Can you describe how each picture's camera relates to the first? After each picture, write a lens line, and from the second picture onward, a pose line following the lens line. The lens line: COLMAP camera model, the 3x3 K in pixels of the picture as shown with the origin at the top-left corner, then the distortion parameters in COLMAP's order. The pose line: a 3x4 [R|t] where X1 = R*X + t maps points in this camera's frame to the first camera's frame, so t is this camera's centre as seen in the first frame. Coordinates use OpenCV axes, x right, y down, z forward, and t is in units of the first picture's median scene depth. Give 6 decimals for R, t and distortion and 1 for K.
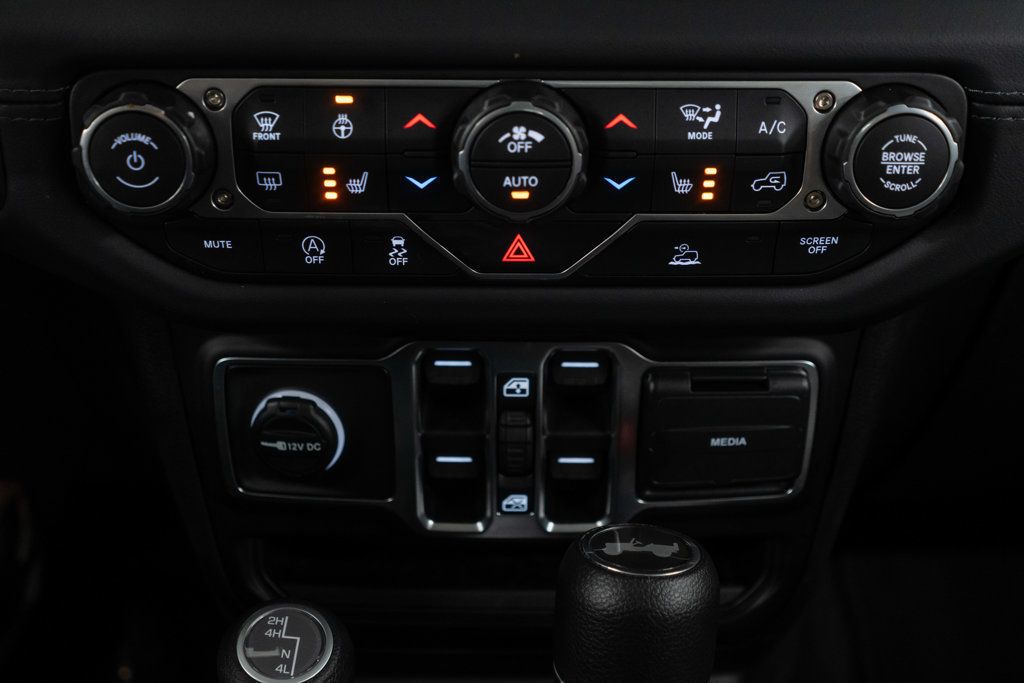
lens RADIAL K [[1206.4, 0, 512.0], [0, 1206.4, 341.5], [0, 0, 1]] dist [-0.013430, -0.029186]
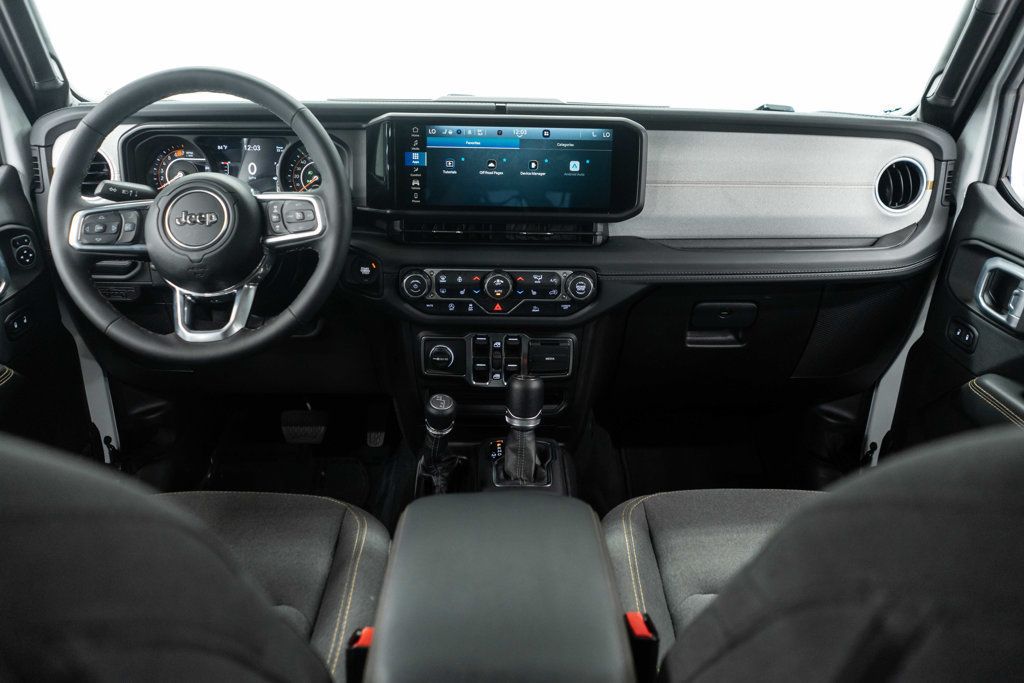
lens RADIAL K [[790.4, 0, 512.0], [0, 790.4, 341.5], [0, 0, 1]] dist [-0.022793, -0.001649]
pose [[0.999721, 0.006079, 0.022815, -0.008154], [-0.003471, 0.993629, -0.112643, 0.376746], [-0.023354, 0.112532, 0.993374, -1.876401]]
